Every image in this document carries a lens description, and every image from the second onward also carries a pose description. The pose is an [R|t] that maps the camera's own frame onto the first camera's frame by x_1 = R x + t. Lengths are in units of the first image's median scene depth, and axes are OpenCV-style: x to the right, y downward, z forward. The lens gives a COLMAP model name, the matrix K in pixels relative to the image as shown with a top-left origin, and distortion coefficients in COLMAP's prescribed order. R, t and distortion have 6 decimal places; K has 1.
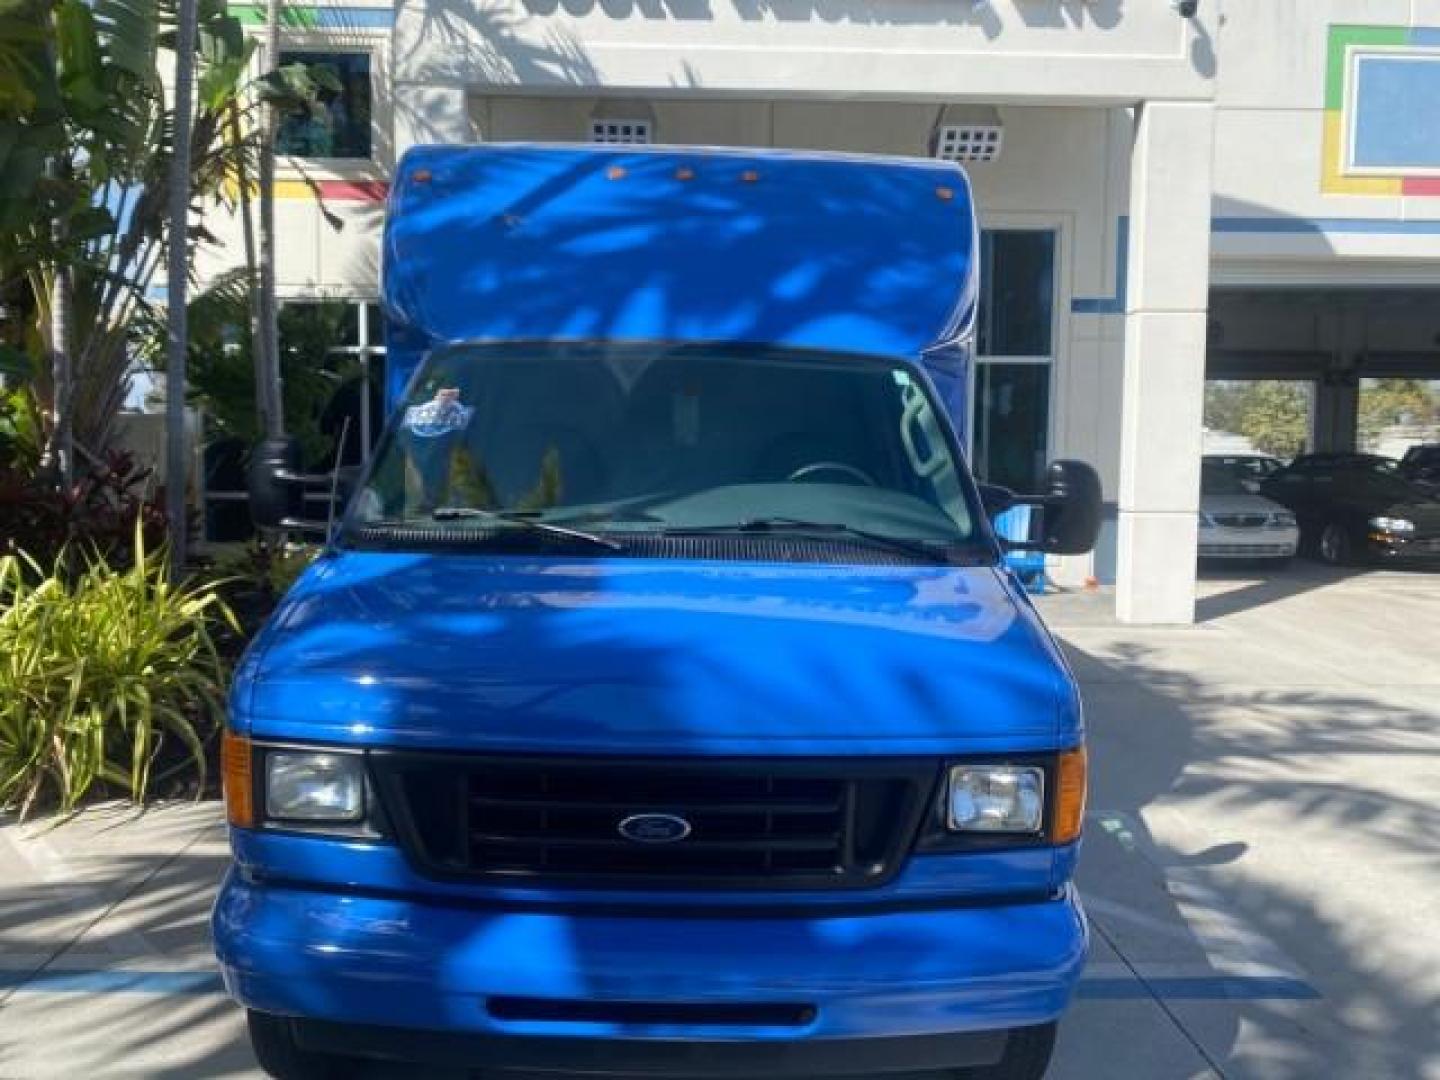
lens RADIAL K [[1126.6, 0, 719.8], [0, 1126.6, 536.8], [0, 0, 1]] dist [0.015528, -0.021028]
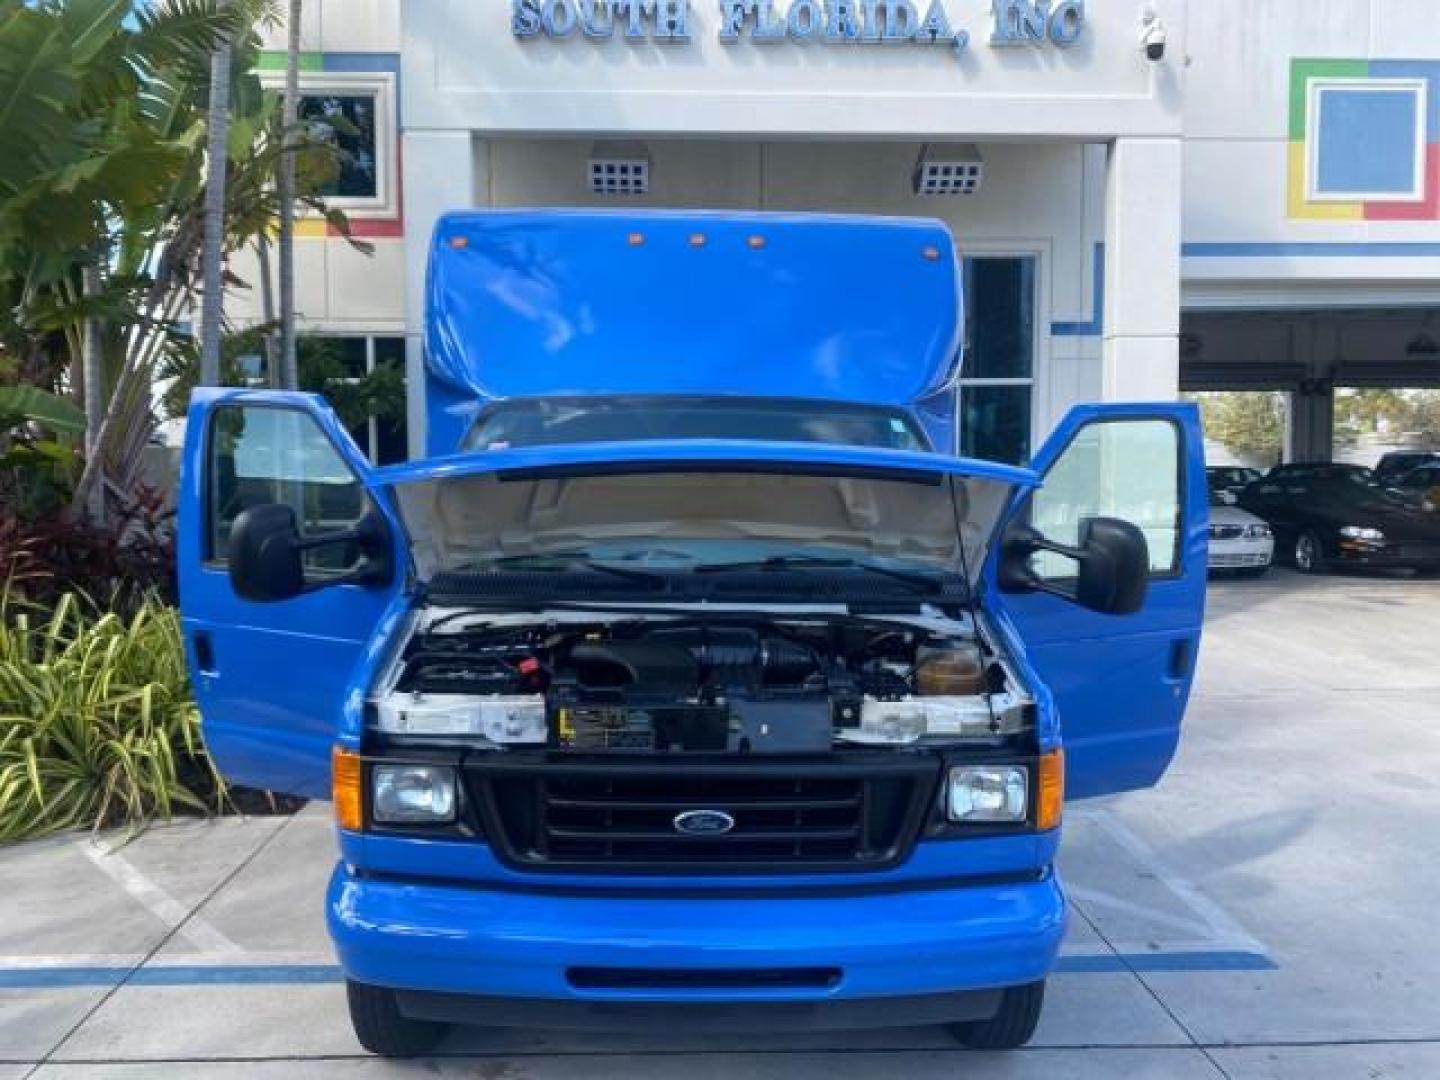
lens RADIAL K [[1126.6, 0, 723.4], [0, 1126.6, 540.6], [0, 0, 1]] dist [0.015528, -0.021028]
pose [[0.999773, -0.016016, 0.014022, -0.013808], [0.016137, 0.999833, -0.008605, -0.008374], [-0.013882, 0.008829, 0.999865, -0.055457]]
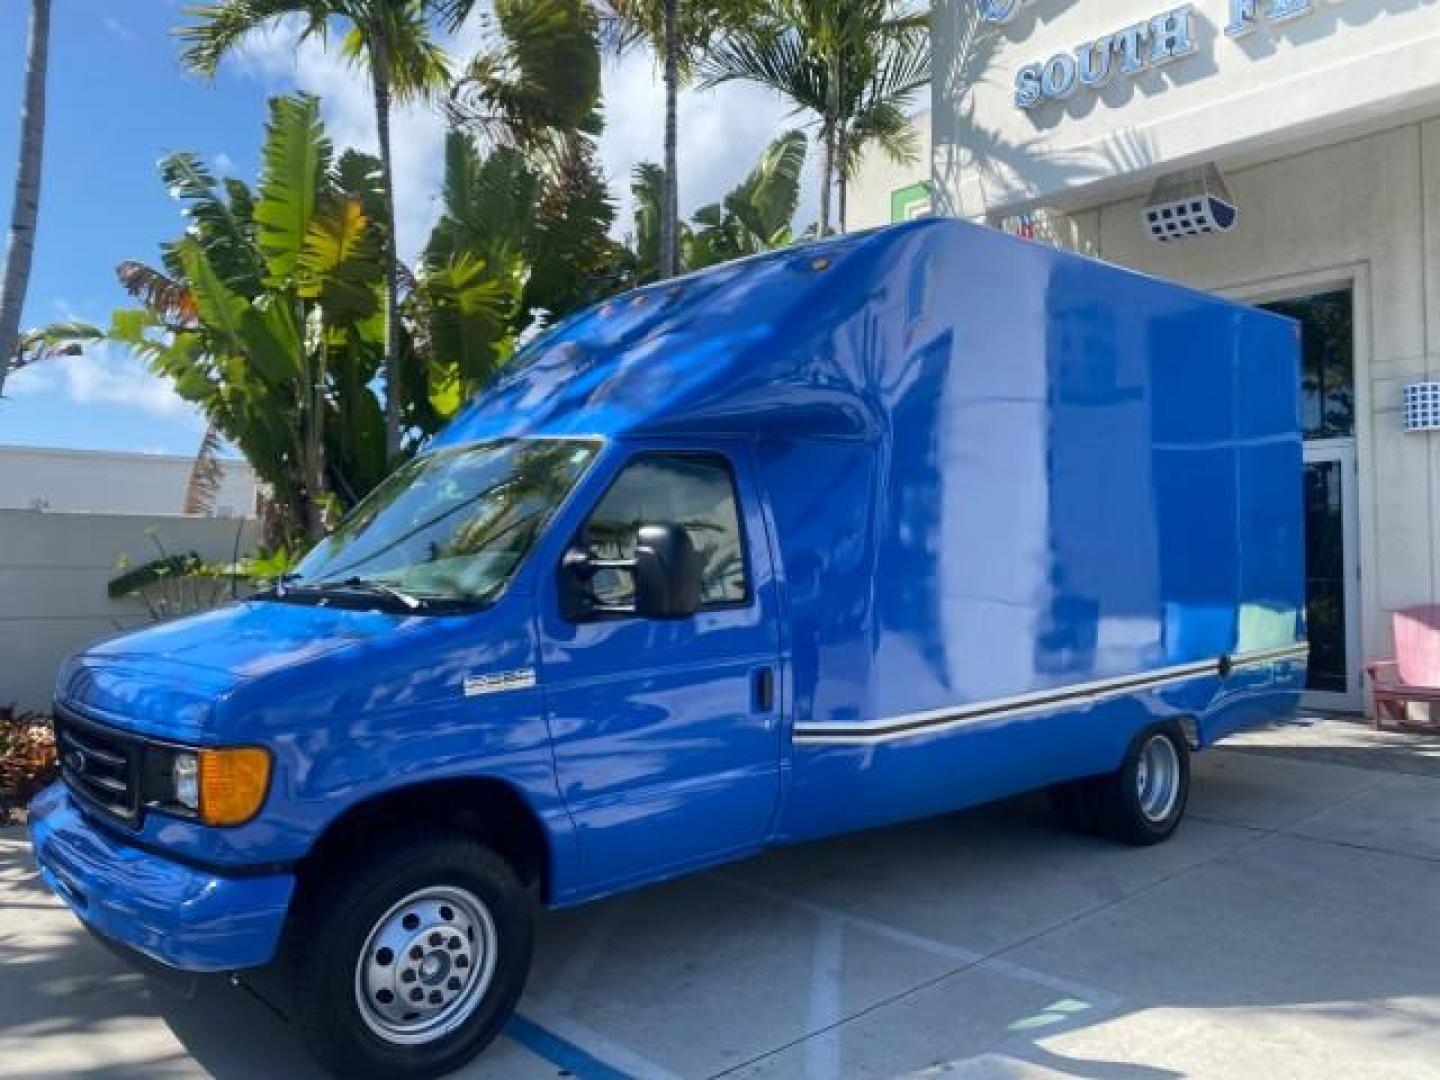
lens RADIAL K [[1126.6, 0, 723.7], [0, 1126.6, 543.5], [0, 0, 1]] dist [0.015528, -0.021028]
pose [[0.647962, -0.037470, -0.760750, 0.489371], [-0.041142, 0.995609, -0.084080, 0.009039], [0.760561, 0.085779, 0.643575, 0.182371]]
